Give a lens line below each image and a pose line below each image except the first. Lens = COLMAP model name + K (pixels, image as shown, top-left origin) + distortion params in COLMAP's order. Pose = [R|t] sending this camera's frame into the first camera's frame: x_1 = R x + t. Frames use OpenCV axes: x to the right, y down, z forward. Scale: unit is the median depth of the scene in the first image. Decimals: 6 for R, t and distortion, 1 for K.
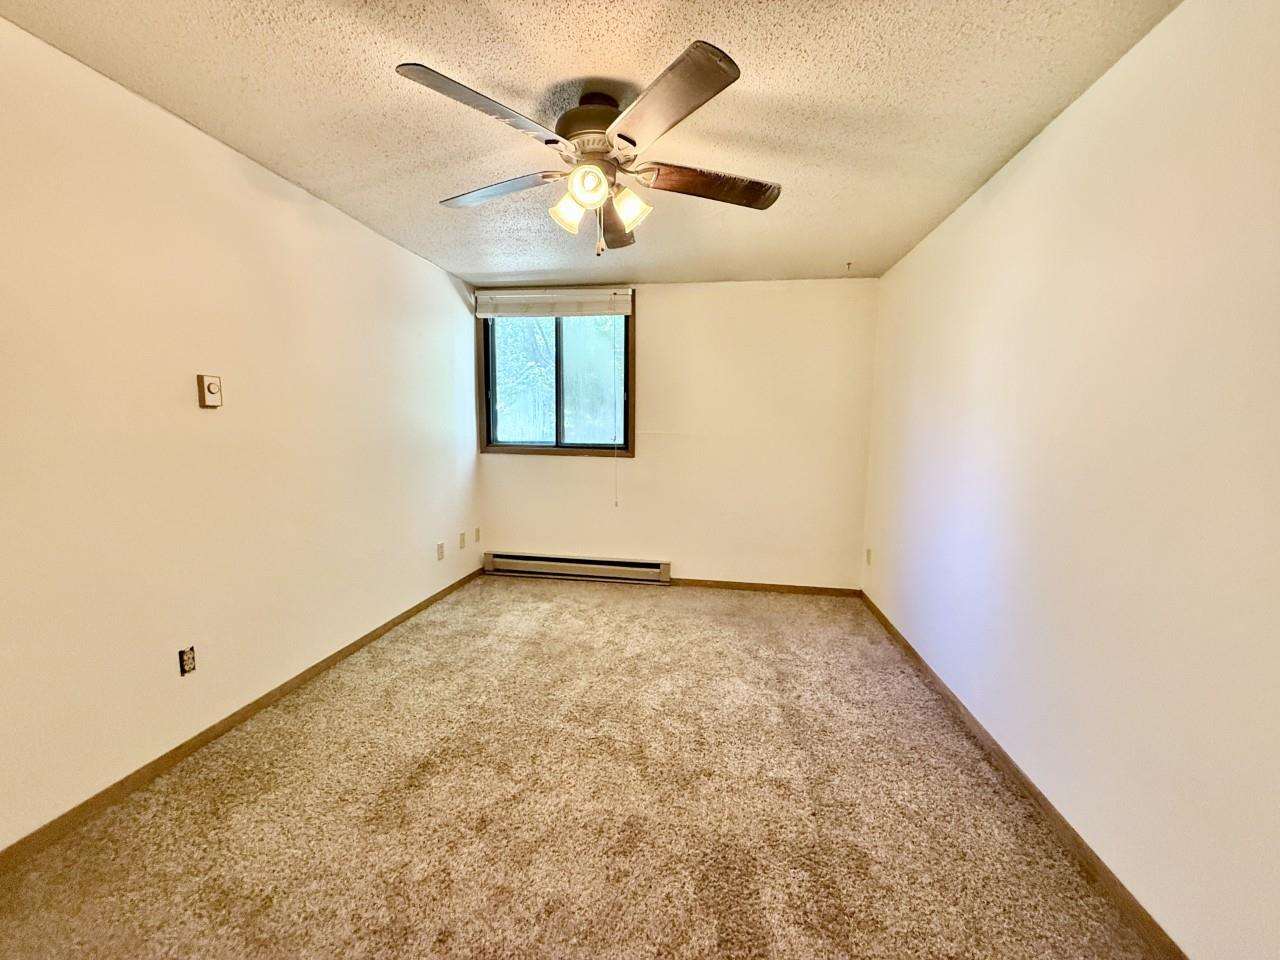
lens RADIAL K [[509.9, 0, 636.0], [0, 509.9, 477.7], [0, 0, 1]] dist [0.004182, 0.000082]
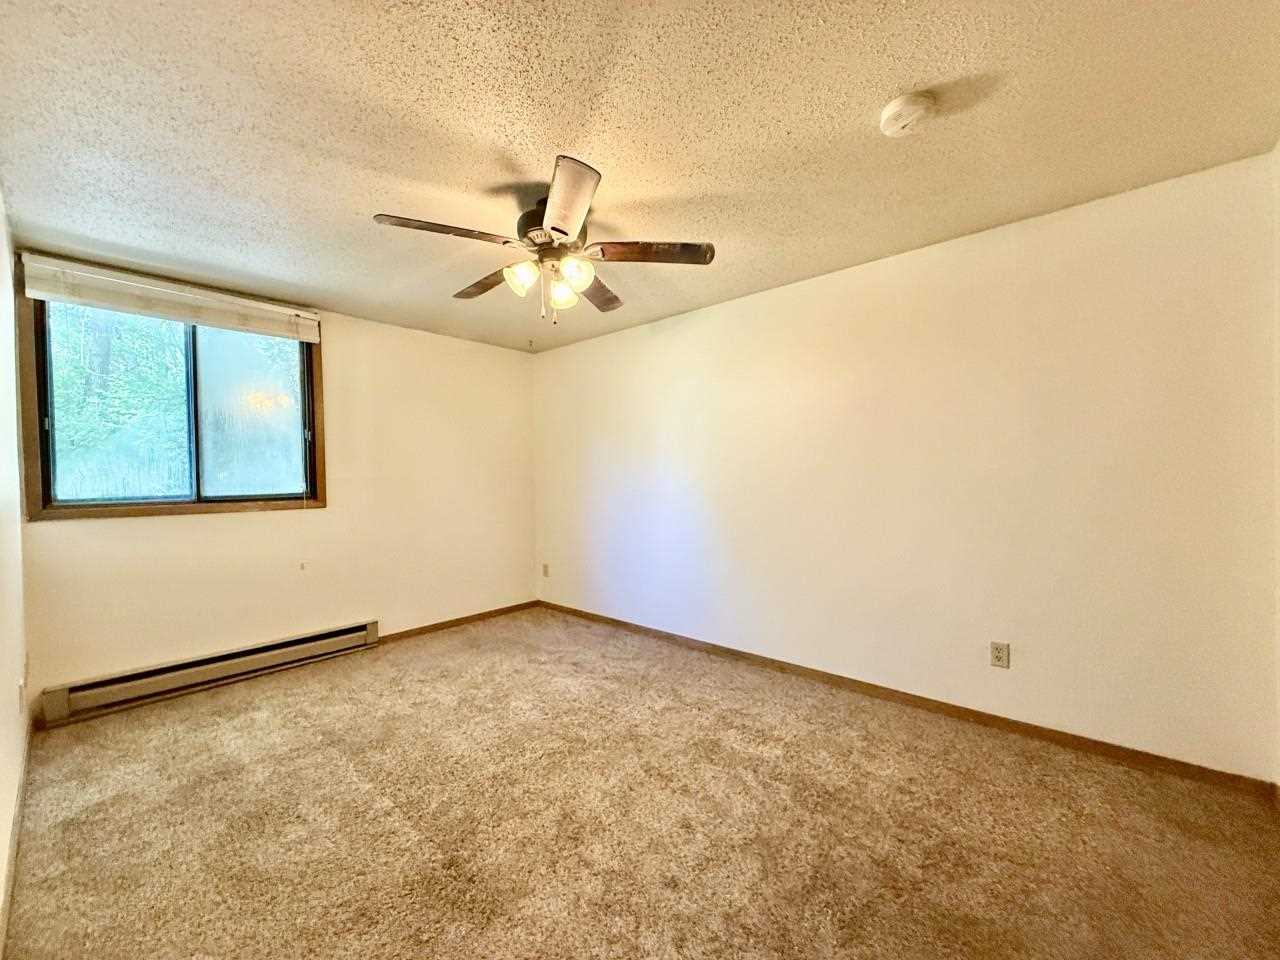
lens RADIAL K [[509.9, 0, 636.0], [0, 509.9, 477.7], [0, 0, 1]] dist [0.004182, 0.000082]
pose [[0.545553, -0.028567, 0.837589, -0.480985], [0.103878, 0.994017, -0.033758, -0.006886], [-0.831613, 0.105424, 0.545257, 0.107763]]
